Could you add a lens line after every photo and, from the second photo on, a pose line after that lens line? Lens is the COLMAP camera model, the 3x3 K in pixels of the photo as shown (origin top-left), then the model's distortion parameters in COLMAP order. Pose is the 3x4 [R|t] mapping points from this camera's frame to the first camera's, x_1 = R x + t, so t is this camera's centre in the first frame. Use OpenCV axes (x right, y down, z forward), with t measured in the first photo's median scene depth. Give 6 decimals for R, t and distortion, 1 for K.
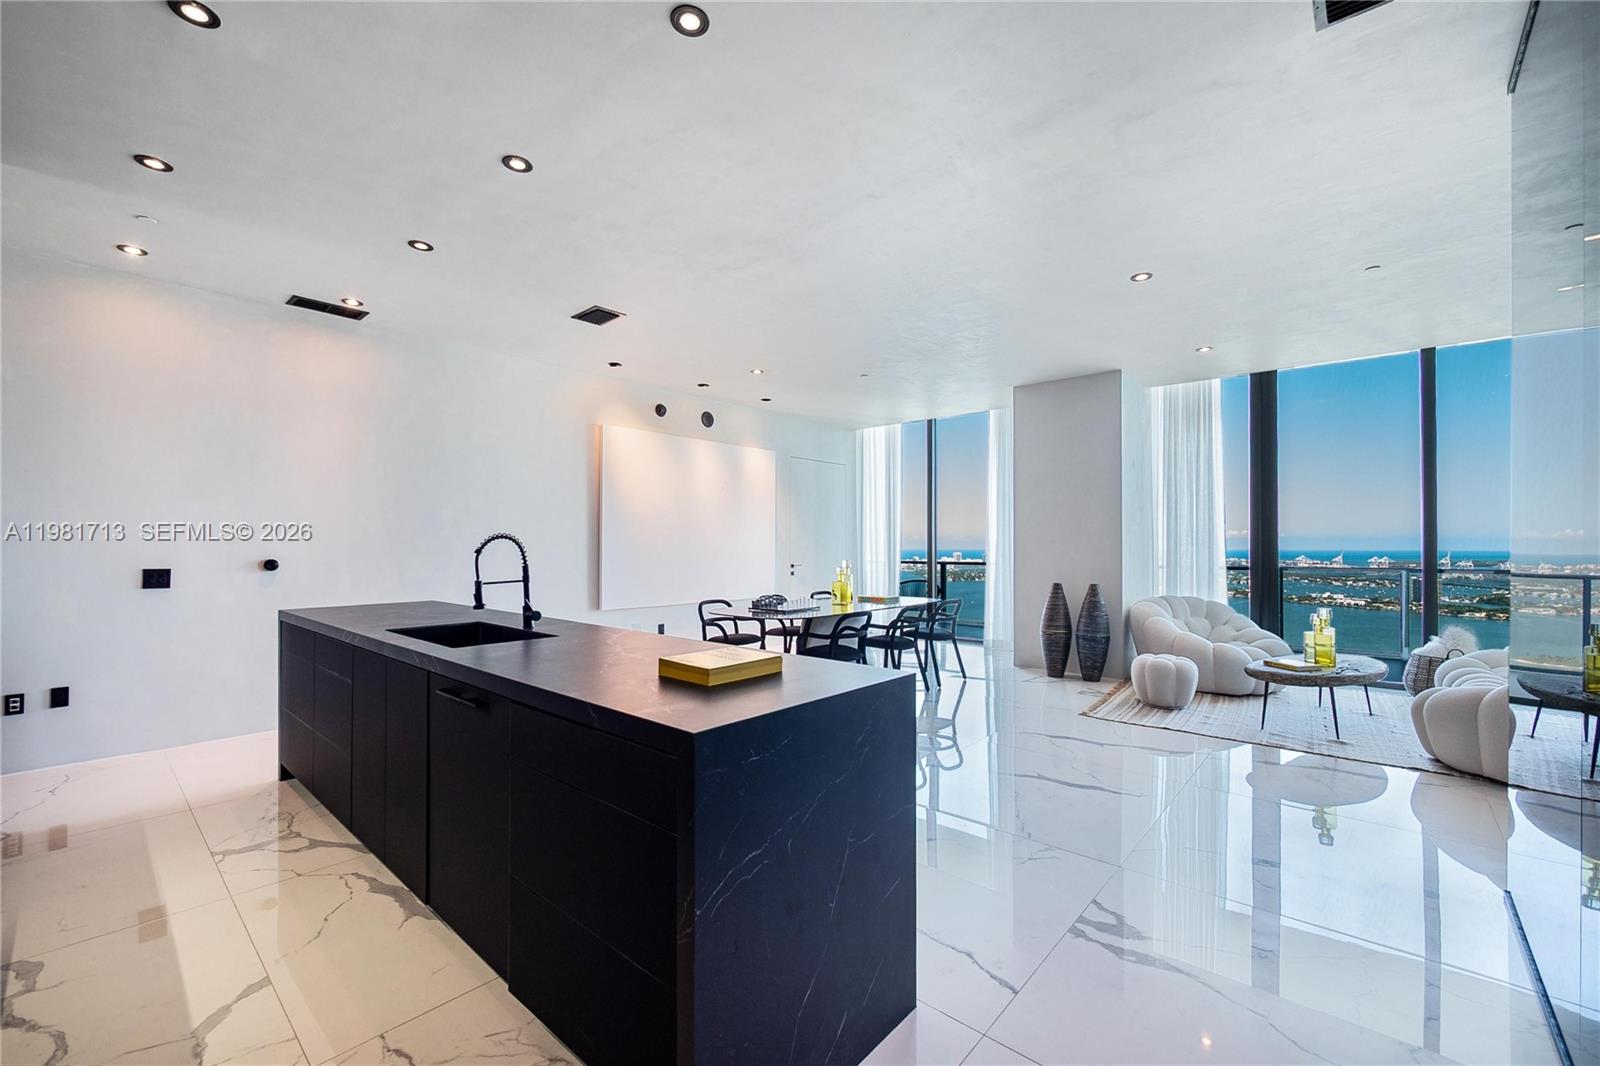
lens RADIAL K [[648.6, 0, 805.1], [0, 648.6, 527.7], [0, 0, 1]] dist [-0.002694, -0.000154]
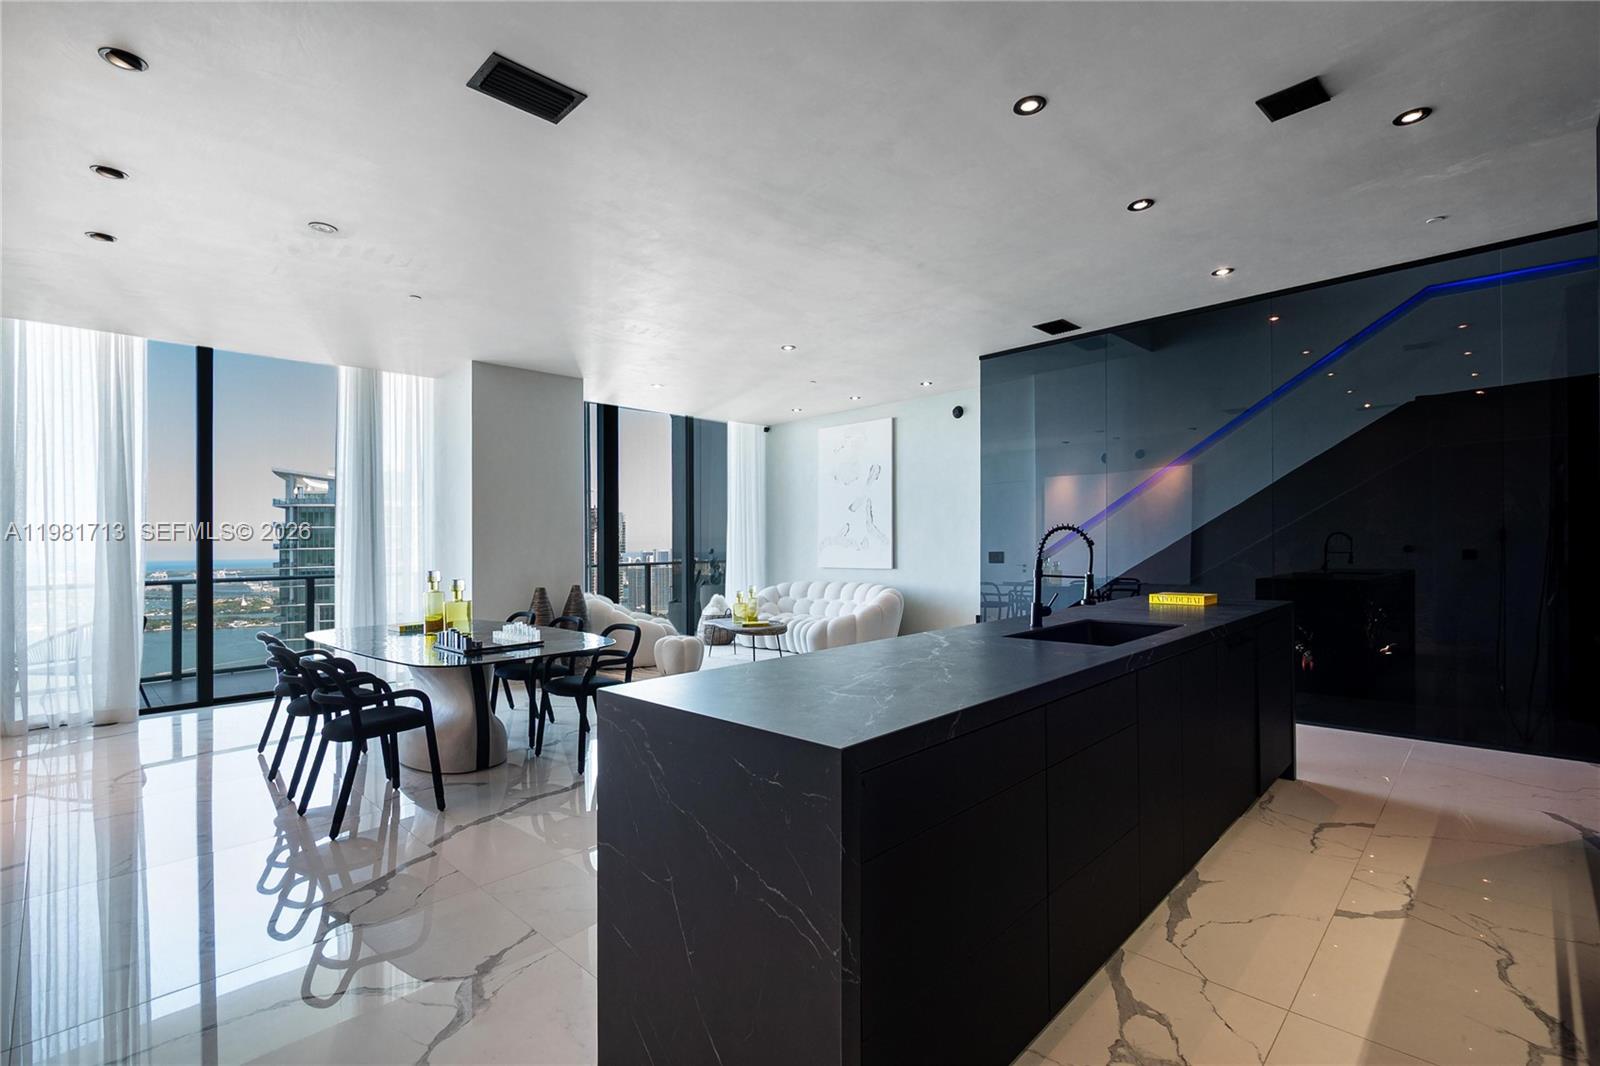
lens RADIAL K [[740.5, 0, 800.0], [0, 740.5, 533.0], [0, 0, 1]] dist [0.003355, 0.000481]
pose [[0.048544, 0.012266, 0.998746, -1.521522], [-0.007993, 0.999897, -0.011892, 0.036792], [-0.998789, -0.007405, 0.048638, 1.308137]]
